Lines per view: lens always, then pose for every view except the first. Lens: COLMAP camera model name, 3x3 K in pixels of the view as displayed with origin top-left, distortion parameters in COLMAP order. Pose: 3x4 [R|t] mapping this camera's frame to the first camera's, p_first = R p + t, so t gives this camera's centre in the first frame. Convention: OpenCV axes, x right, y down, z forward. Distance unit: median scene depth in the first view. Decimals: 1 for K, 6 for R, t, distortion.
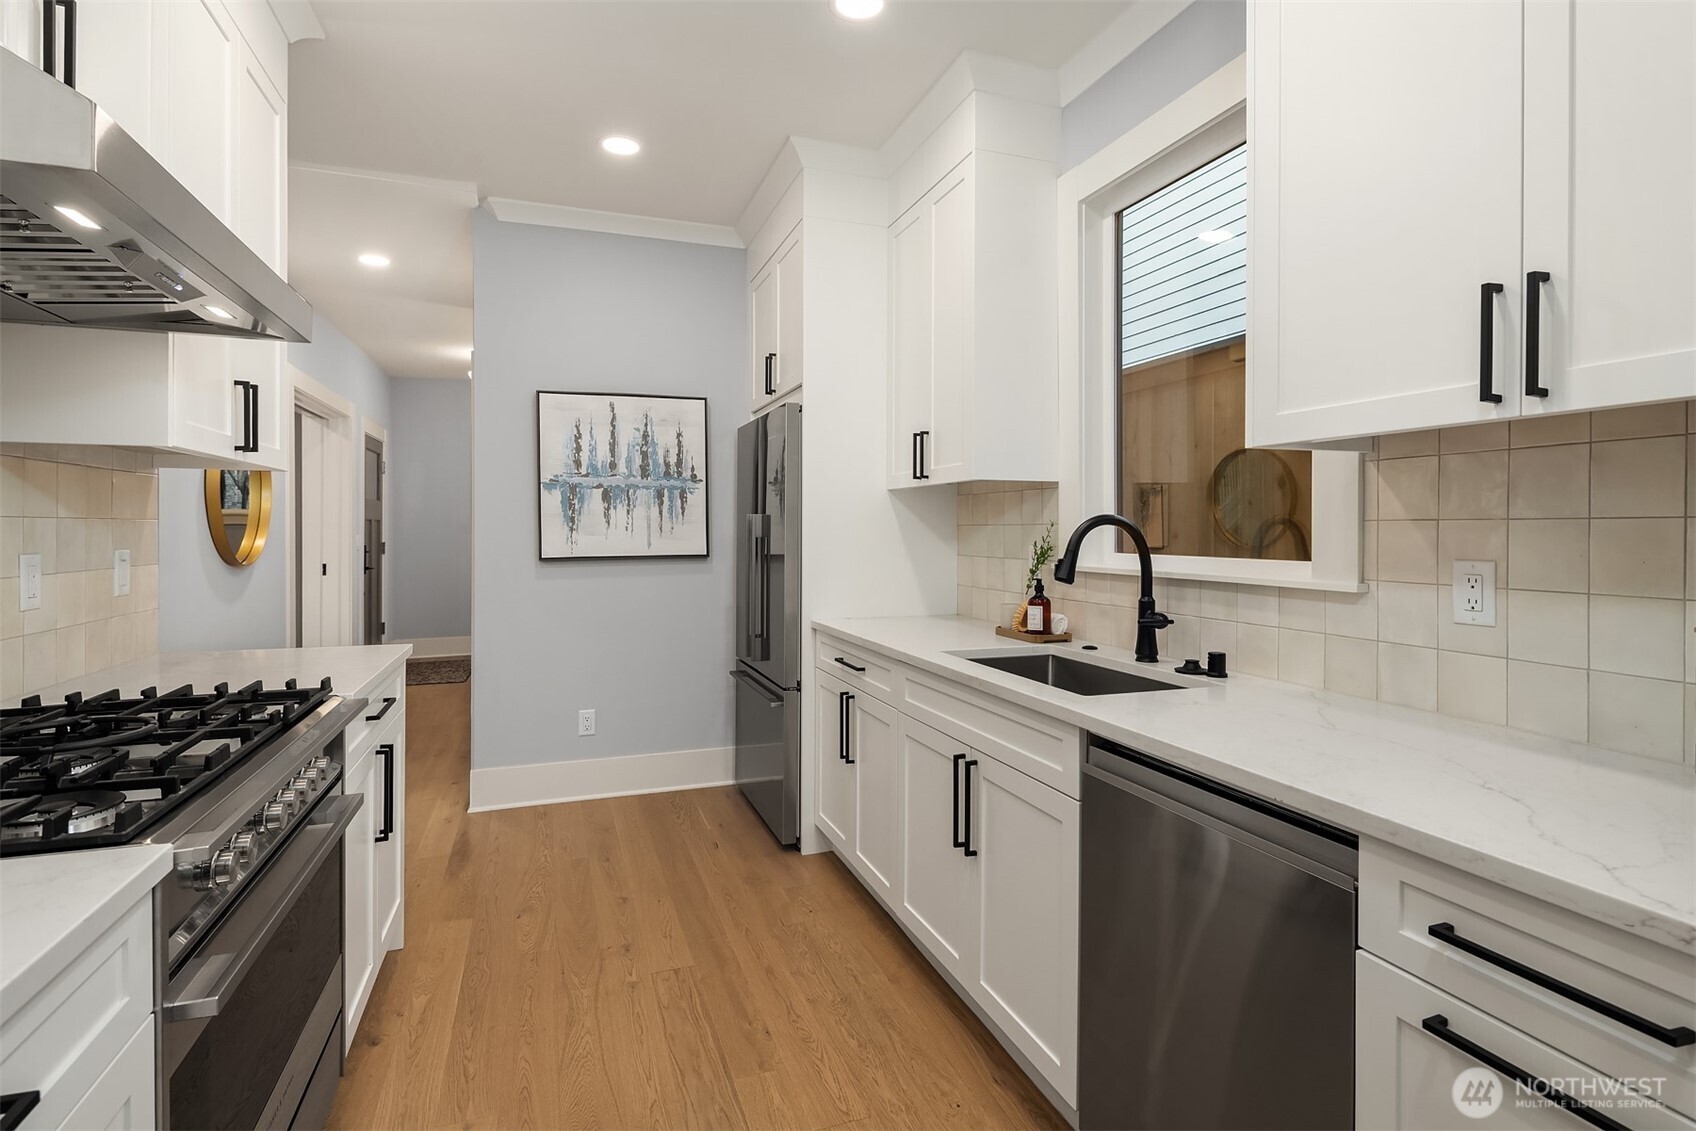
lens RADIAL K [[827.3, 0, 848.1], [0, 827.3, 507.8], [0, 0, 1]] dist [-0.000326, -0.001761]
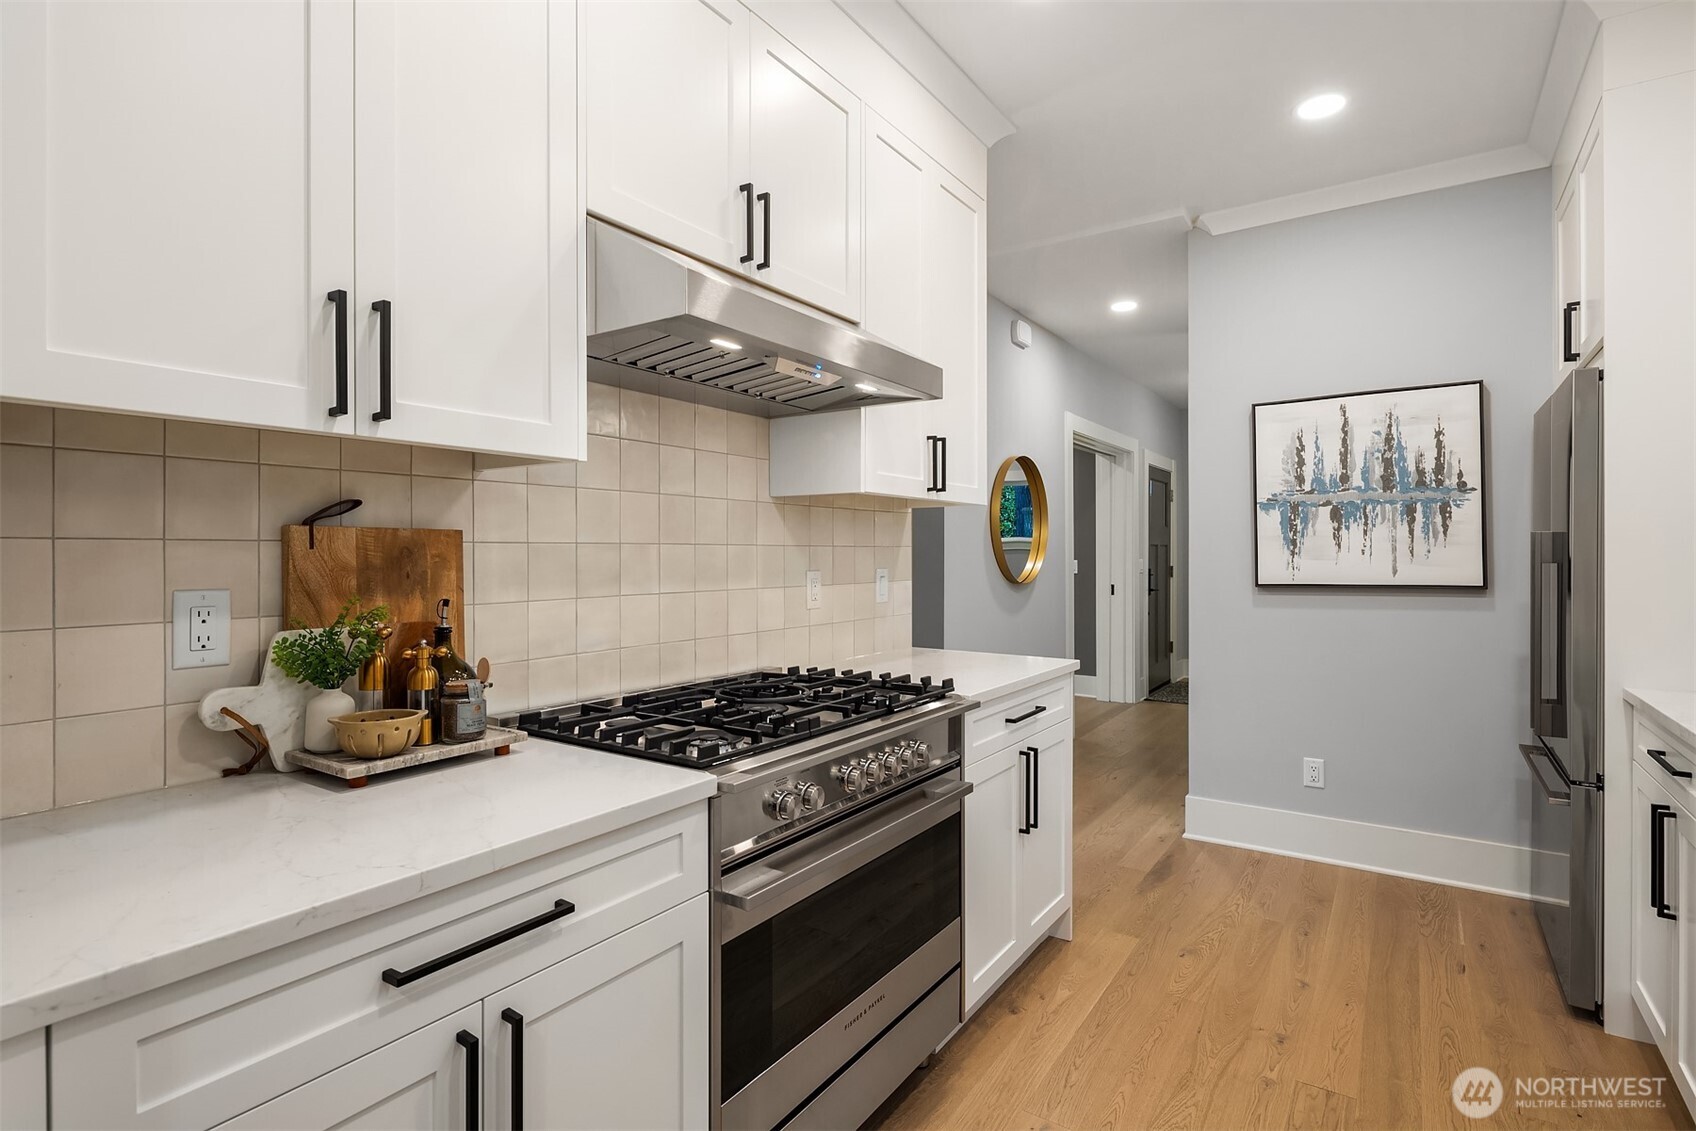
lens RADIAL K [[825.4, 0, 848.3], [0, 825.4, 531.6], [0, 0, 1]] dist [-0.001864, -0.001788]
pose [[0.582637, -0.024688, -0.812357, 0.111439], [0.023594, 0.999631, -0.013458, 0.003253], [0.812390, -0.011326, 0.583005, 0.086960]]
